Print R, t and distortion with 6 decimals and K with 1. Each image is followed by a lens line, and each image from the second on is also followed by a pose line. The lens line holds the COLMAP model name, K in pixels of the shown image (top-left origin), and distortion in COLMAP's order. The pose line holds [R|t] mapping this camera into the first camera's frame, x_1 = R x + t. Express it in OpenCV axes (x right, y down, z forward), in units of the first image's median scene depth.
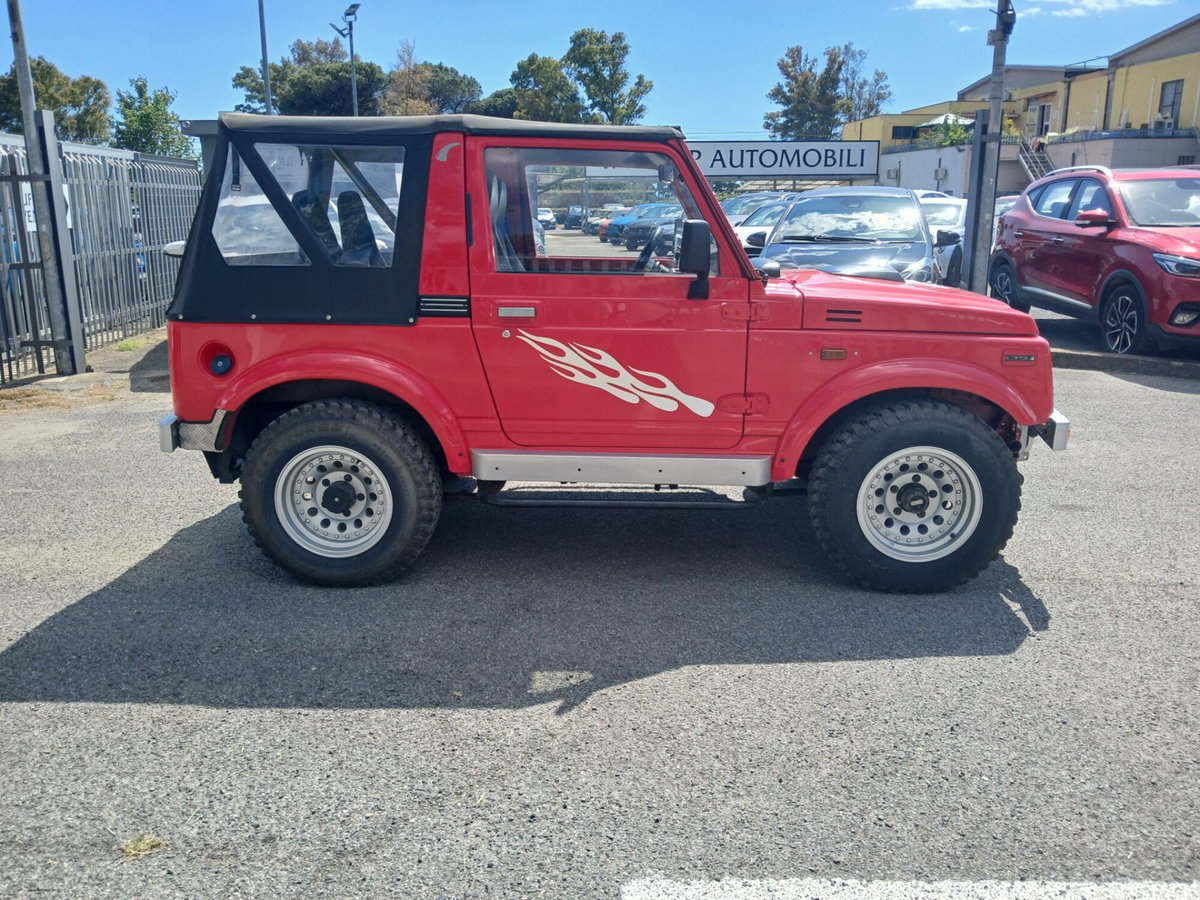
lens RADIAL K [[931.7, 0, 594.2], [0, 931.7, 442.6], [0, 0, 1]] dist [0.088055, -0.172354]
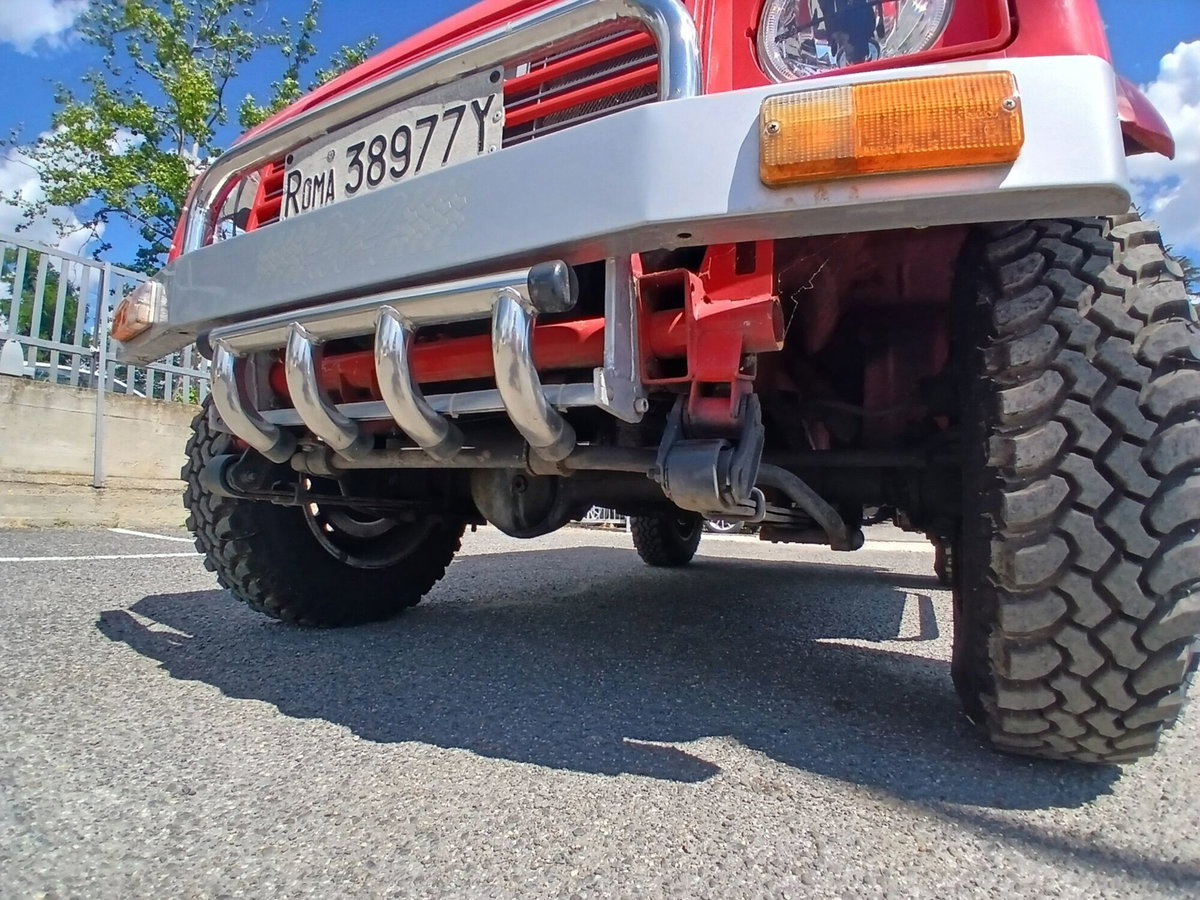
lens RADIAL K [[602.7, 0, 601.4], [0, 602.7, 452.9], [0, 0, 1]] dist [-0.002877, -0.039383]
pose [[-0.424009, -0.089337, -0.901241, 0.708140], [-0.243675, 0.969680, 0.018522, -0.013190], [0.872261, 0.227463, -0.432922, 1.448087]]
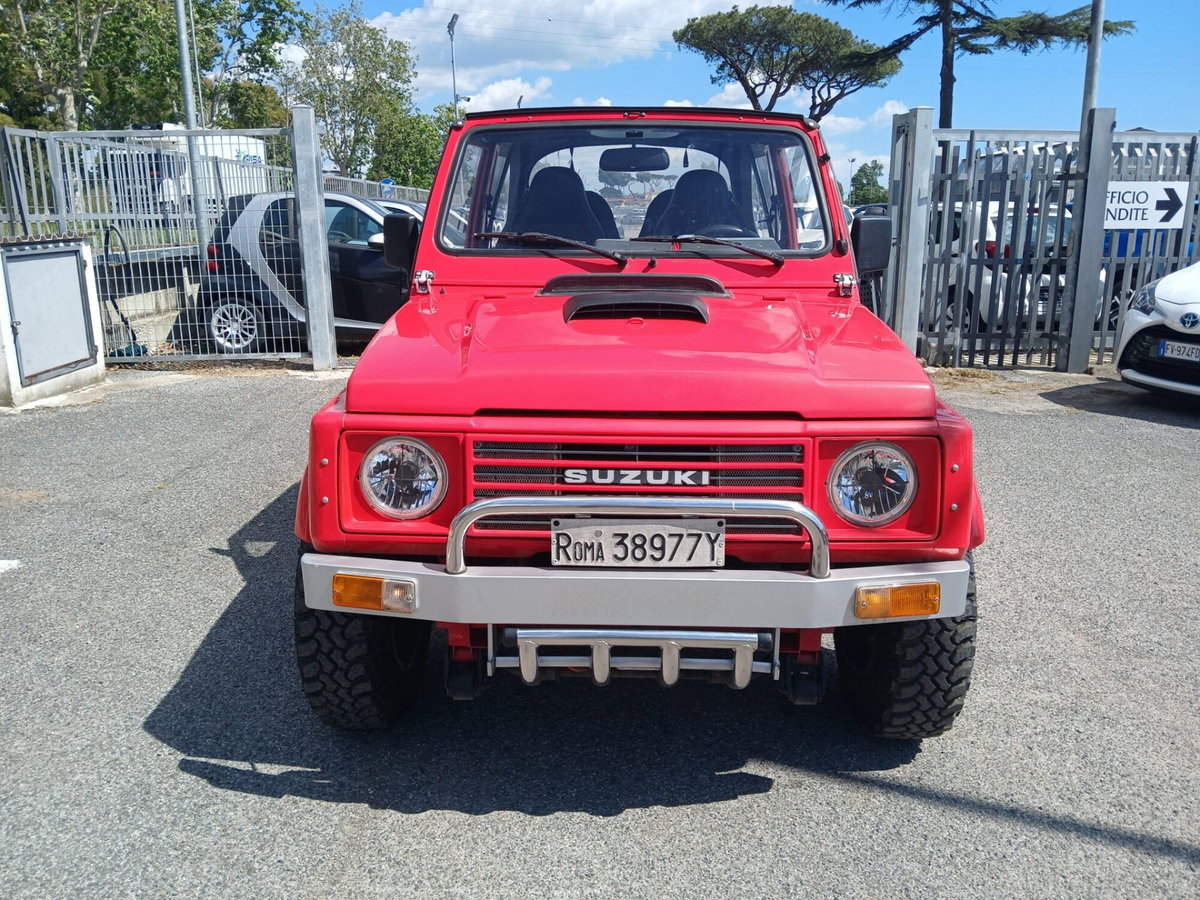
lens RADIAL K [[935.5, 0, 593.1], [0, 935.5, 434.0], [0, 0, 1]] dist [0.095095, -0.204777]
pose [[0.025430, 0.231612, -0.972476, 1.124655], [-0.241135, 0.945487, 0.218878, -0.285200], [0.970158, 0.228932, 0.079894, 1.166331]]
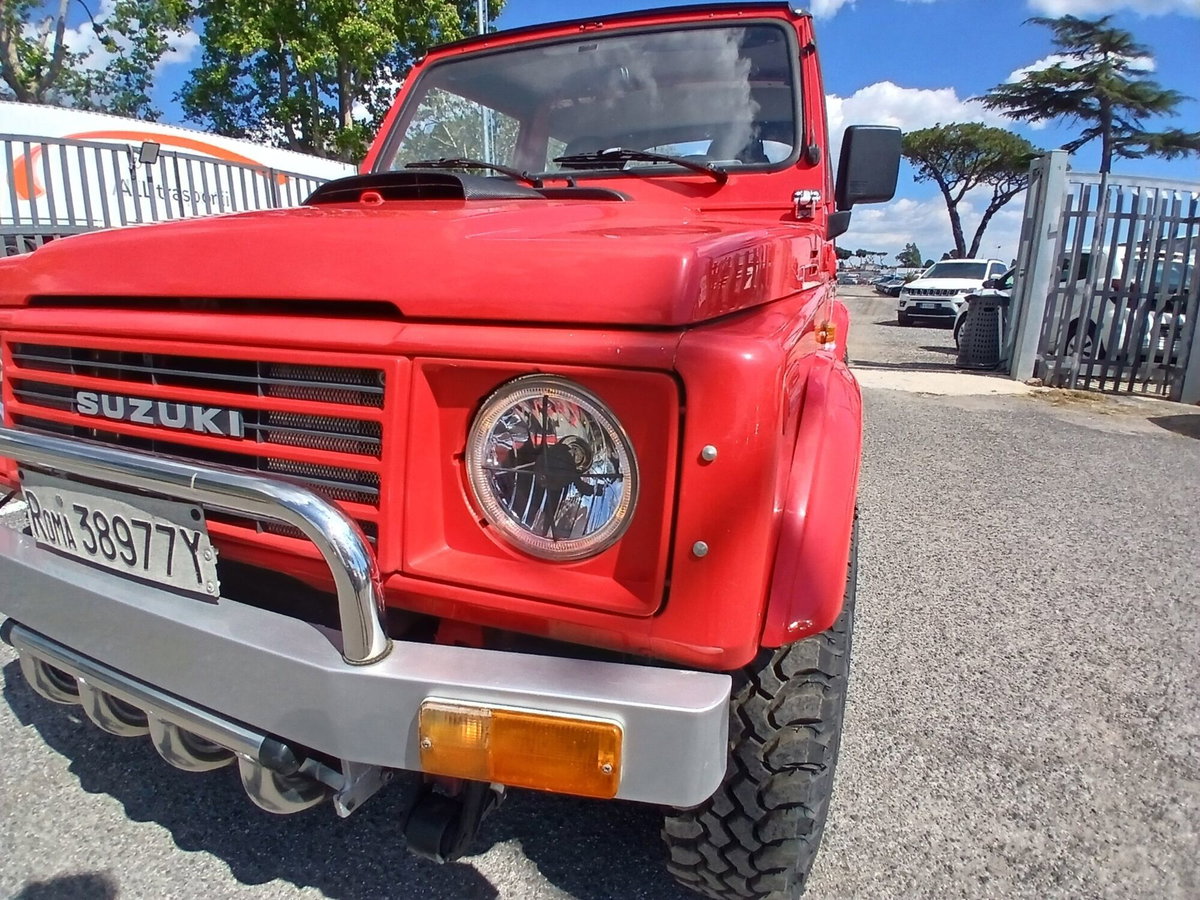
lens RADIAL K [[607.7, 0, 603.5], [0, 607.7, 450.4], [0, 0, 1]] dist [-0.016339, -0.034398]
pose [[-0.307531, 0.263522, -0.914320, 0.686596], [-0.240933, 0.908009, 0.342740, -0.234411], [0.920530, 0.325693, -0.215750, 1.459059]]
